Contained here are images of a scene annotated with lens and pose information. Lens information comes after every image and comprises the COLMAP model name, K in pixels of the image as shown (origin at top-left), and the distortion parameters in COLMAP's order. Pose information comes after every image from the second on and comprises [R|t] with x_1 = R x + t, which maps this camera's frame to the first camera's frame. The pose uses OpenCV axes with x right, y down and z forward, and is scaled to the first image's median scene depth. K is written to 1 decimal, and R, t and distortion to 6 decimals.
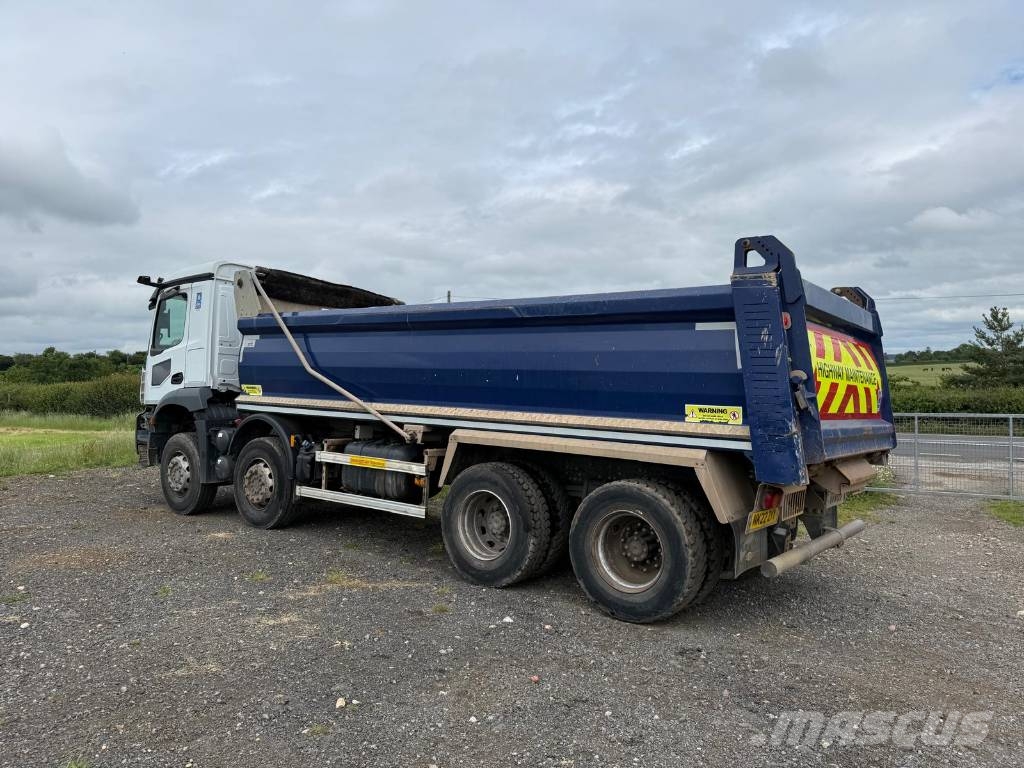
lens RADIAL K [[695.6, 0, 545.1], [0, 695.6, 373.9], [0, 0, 1]] dist [0.004661, 0.000159]
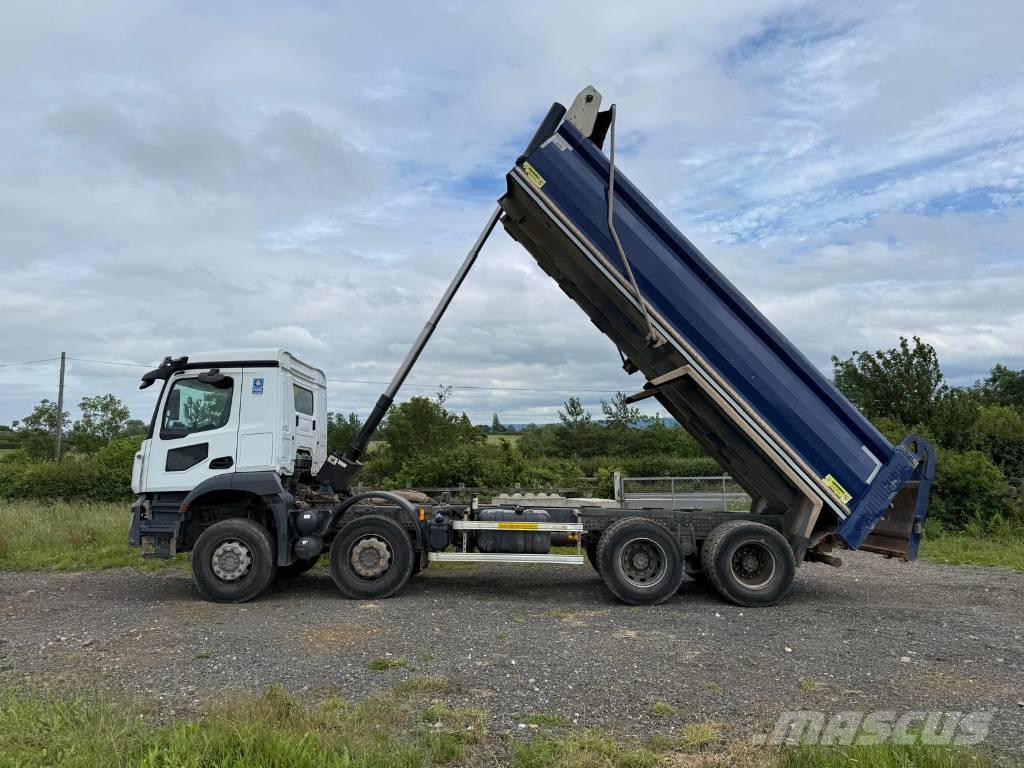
lens RADIAL K [[724.9, 0, 512.0], [0, 724.9, 384.0], [0, 0, 1]] dist [0.111561, -0.138886]
pose [[0.834105, 0.046945, 0.549604, -0.920500], [0.002116, 0.996092, -0.088294, -0.014652], [-0.551602, 0.074810, 0.830746, -0.117727]]
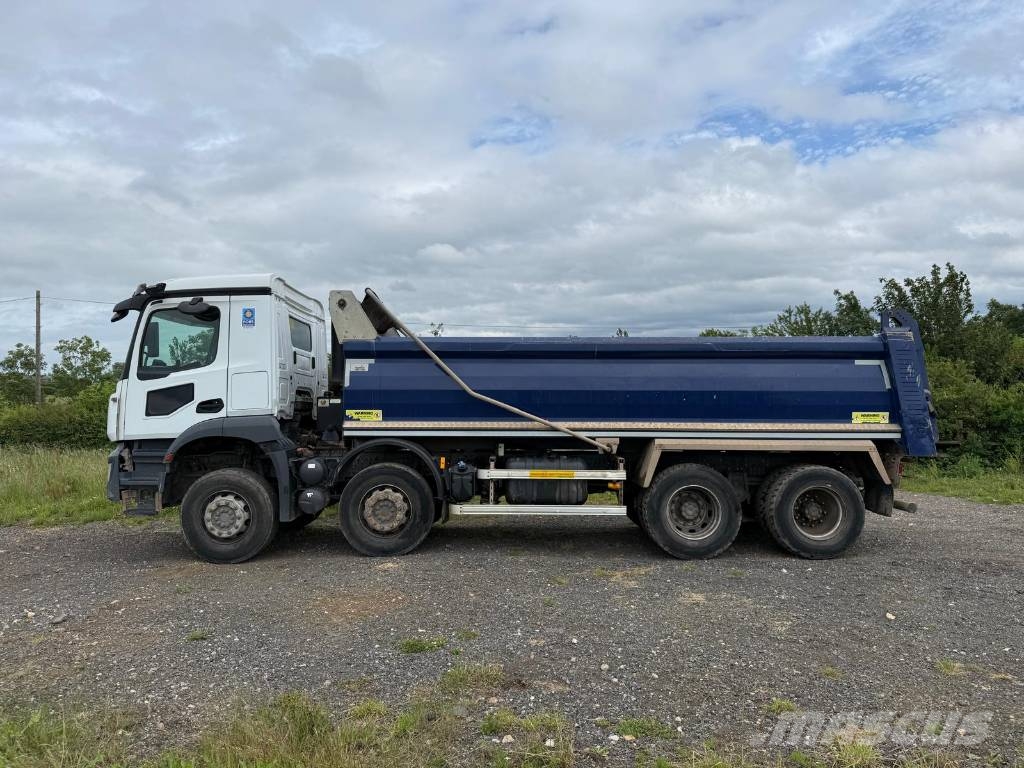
lens RADIAL K [[726.9, 0, 521.5], [0, 726.9, 379.5], [0, 0, 1]] dist [0.089882, -0.116826]
pose [[0.819539, -0.003829, 0.573011, -0.884965], [0.012992, 0.999845, -0.011900, -0.012581], [-0.572876, 0.017197, 0.819462, 0.047117]]
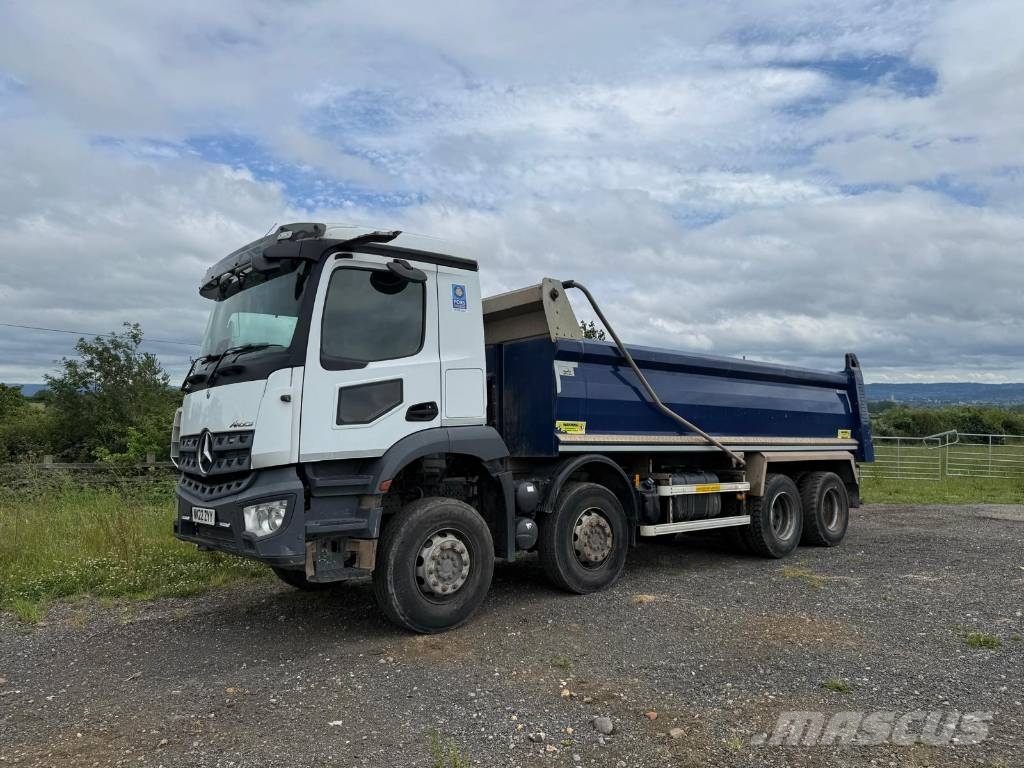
lens RADIAL K [[724.9, 0, 512.0], [0, 724.9, 384.0], [0, 0, 1]] dist [0.111561, -0.138886]
pose [[0.238678, 0.051499, 0.969732, -1.369298], [-0.005075, 0.998645, -0.051786, 0.017839], [-0.971085, 0.007438, 0.238616, 0.928628]]
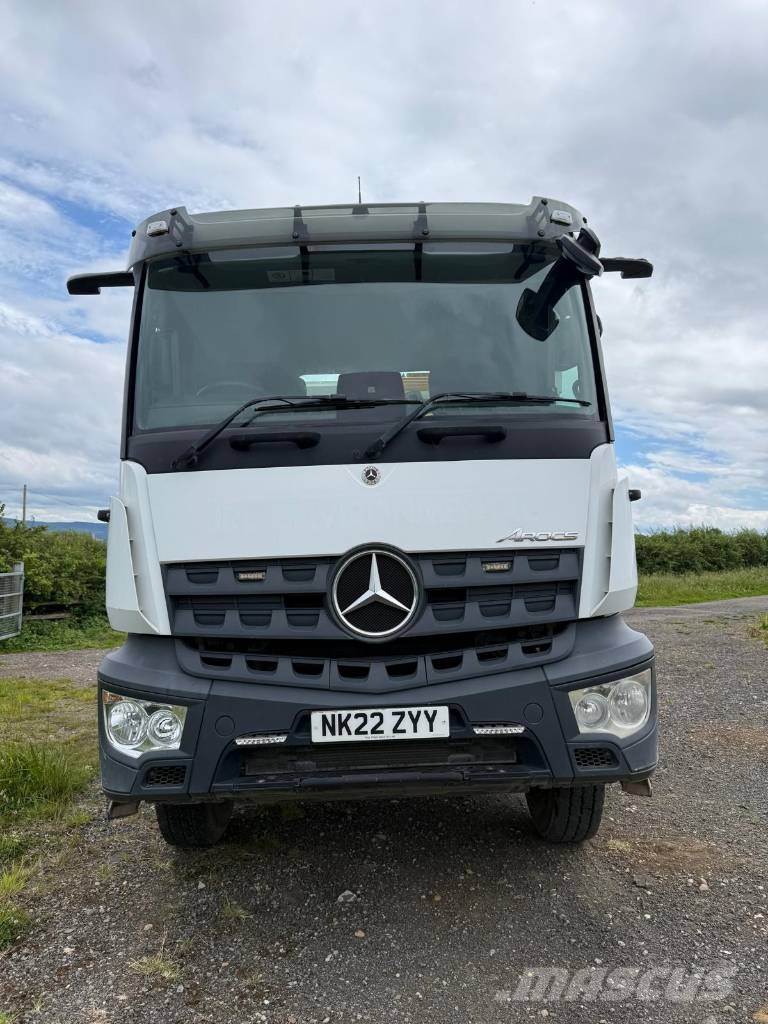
lens RADIAL K [[726.9, 0, 383.1], [0, 726.9, 496.4], [0, 0, 1]] dist [0.089882, -0.116826]
pose [[-0.596011, 0.070226, 0.799899, -0.991392], [-0.010767, 0.995380, -0.095411, 0.038275], [-0.802904, -0.065479, -0.592501, 1.664528]]
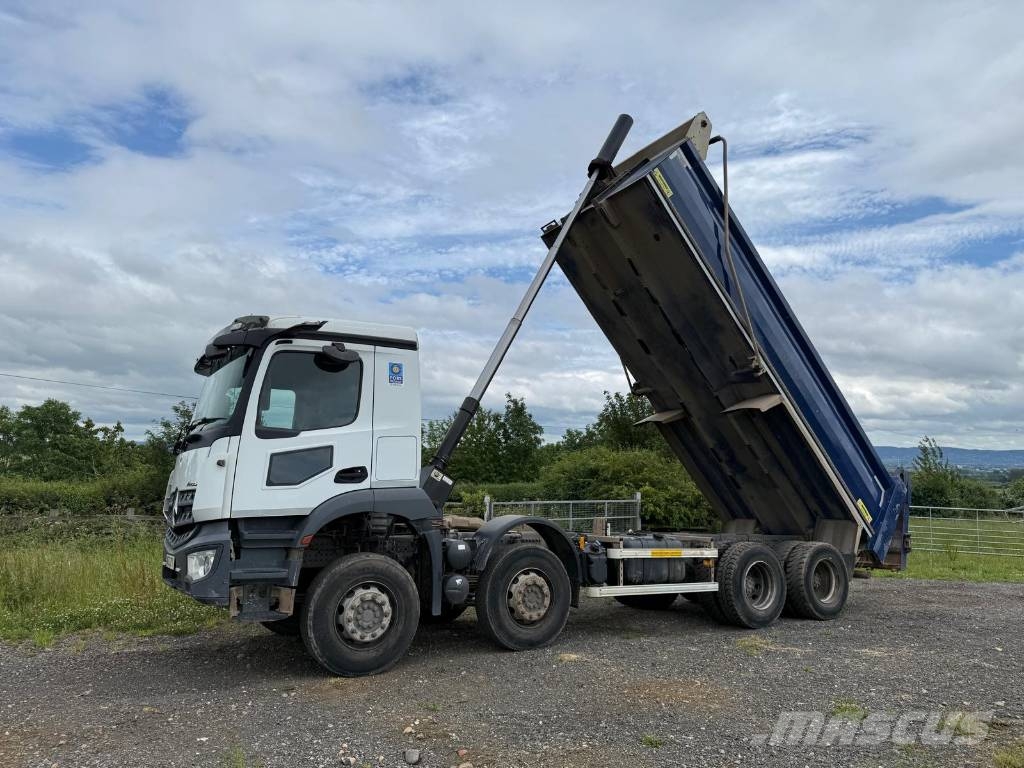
lens RADIAL K [[726.9, 0, 521.5], [0, 726.9, 379.5], [0, 0, 1]] dist [0.089882, -0.116826]
pose [[0.380704, 0.136590, 0.914553, -1.387034], [-0.022527, 0.990107, -0.138497, 0.010783], [-0.924422, 0.032124, 0.380015, 0.675087]]
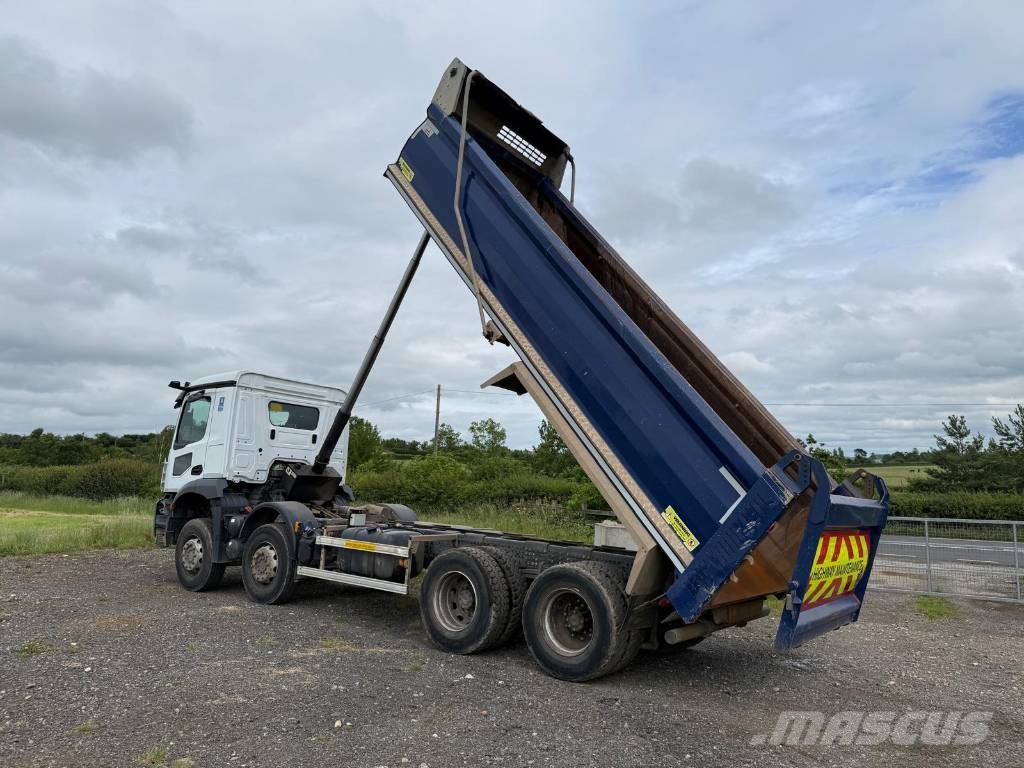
lens RADIAL K [[697.2, 0, 535.2], [0, 697.2, 382.4], [0, 0, 1]] dist [0.007850, -0.000809]
pose [[0.999743, 0.022645, -0.000427, 0.035407], [-0.022536, 0.992677, -0.118679, -0.015549], [-0.002264, 0.118659, 0.992933, -0.202364]]
